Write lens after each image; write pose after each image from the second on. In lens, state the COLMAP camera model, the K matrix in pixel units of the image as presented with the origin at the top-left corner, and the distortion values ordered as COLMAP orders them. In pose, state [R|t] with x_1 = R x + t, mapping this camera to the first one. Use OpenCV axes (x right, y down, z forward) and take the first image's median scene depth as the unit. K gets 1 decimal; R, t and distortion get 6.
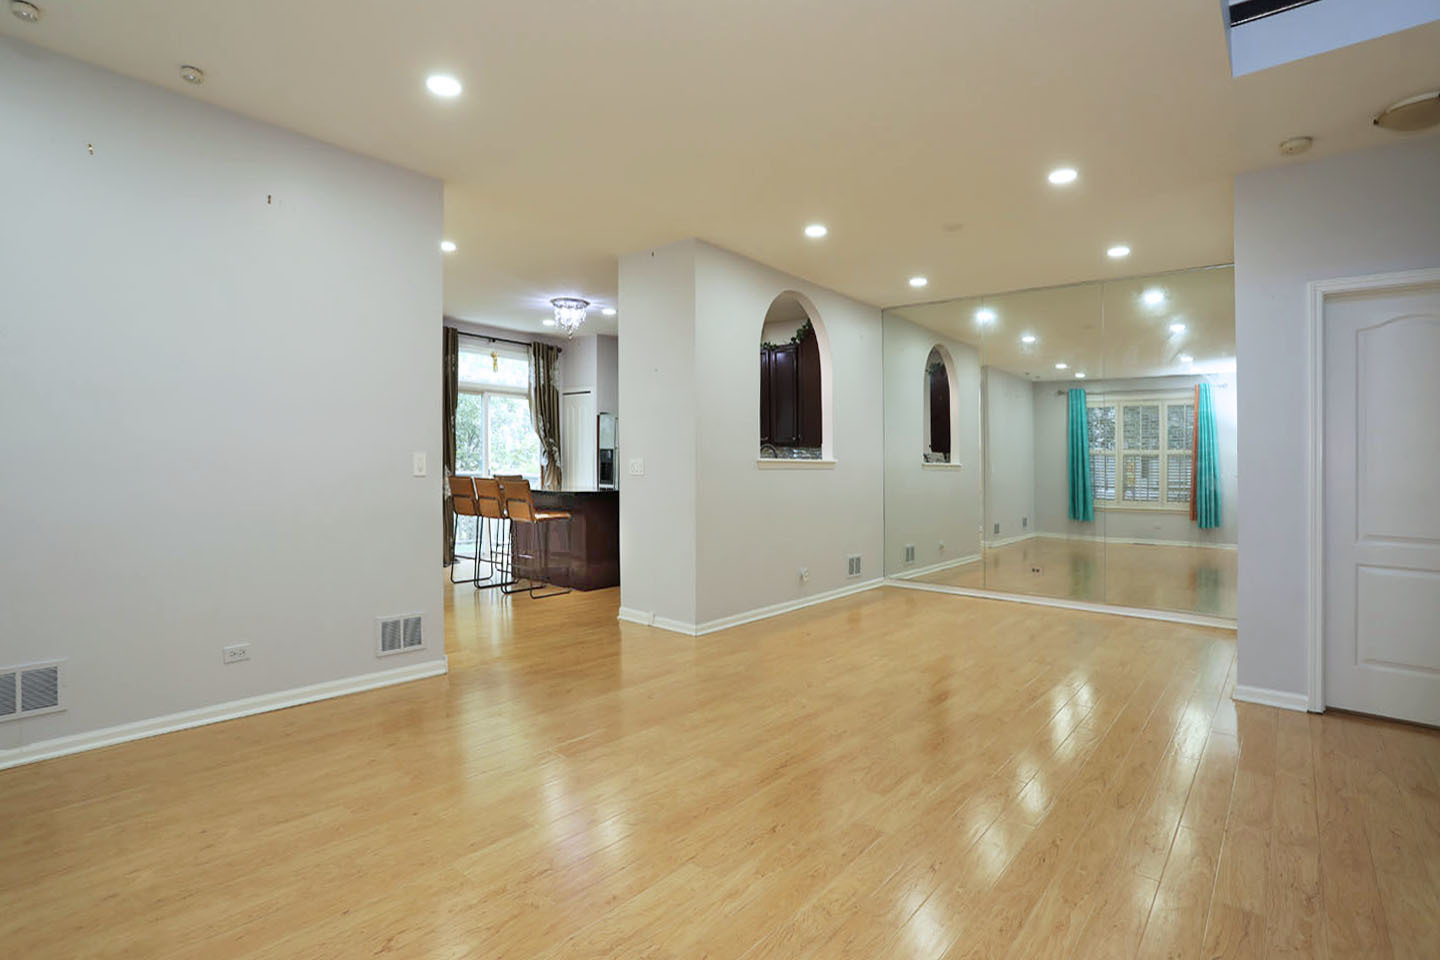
lens RADIAL K [[699.9, 0, 717.2], [0, 699.9, 475.7], [0, 0, 1]] dist [-0.060022, 0.000182]
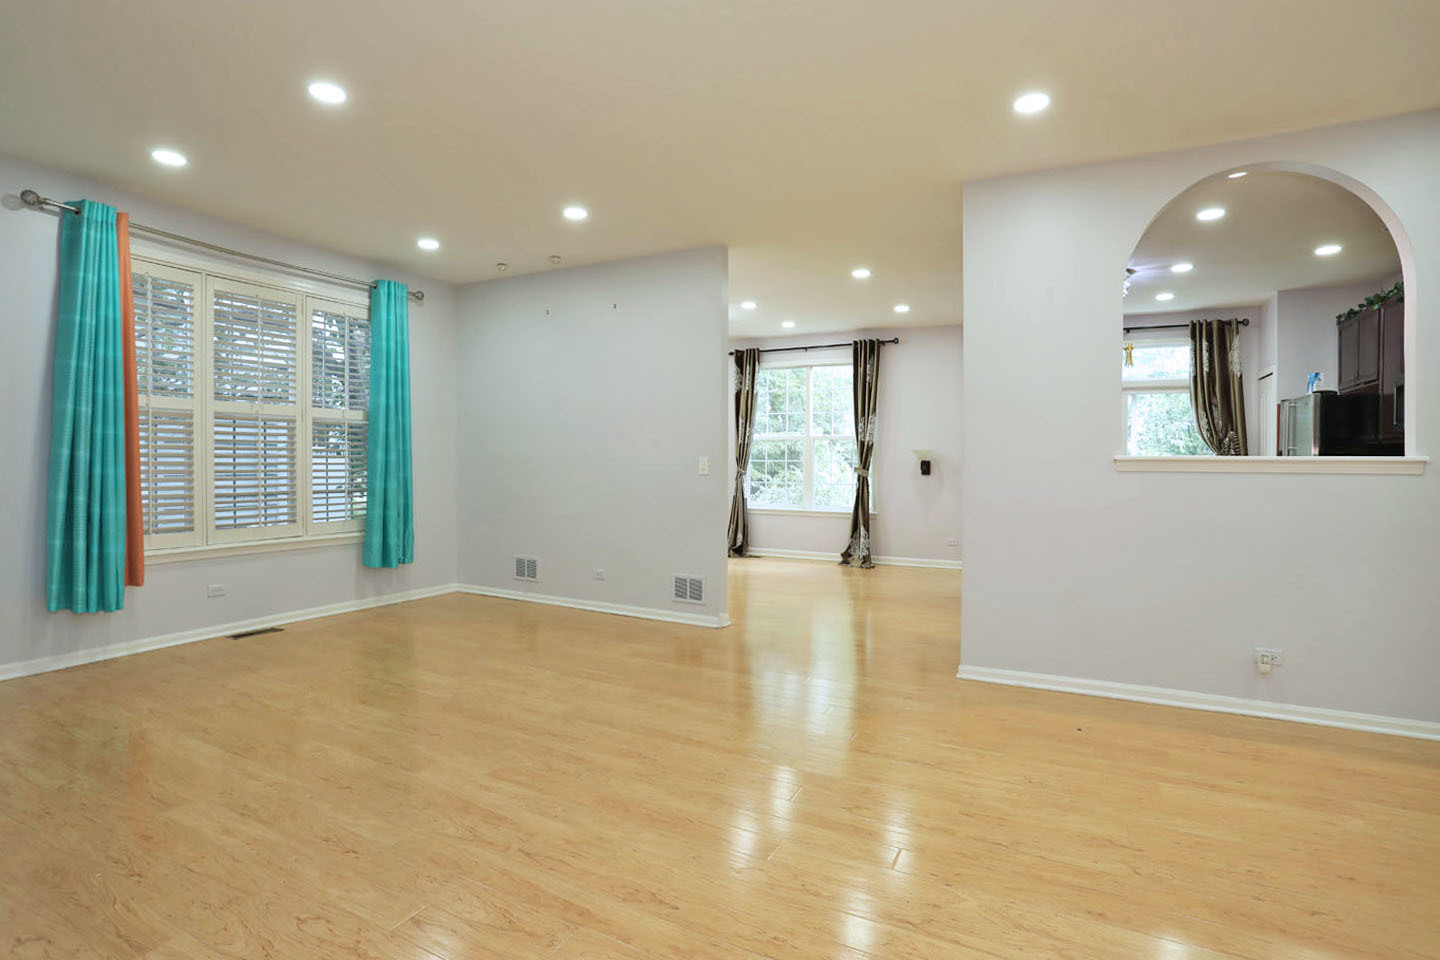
lens RADIAL K [[702.2, 0, 765.9], [0, 702.2, 481.1], [0, 0, 1]] dist [-0.048336, 0.000247]
pose [[0.252314, 0.005605, -0.967629, 0.923396], [-0.022250, 0.999752, -0.000011, 0.010248], [0.967390, 0.021533, 0.252376, 0.778146]]
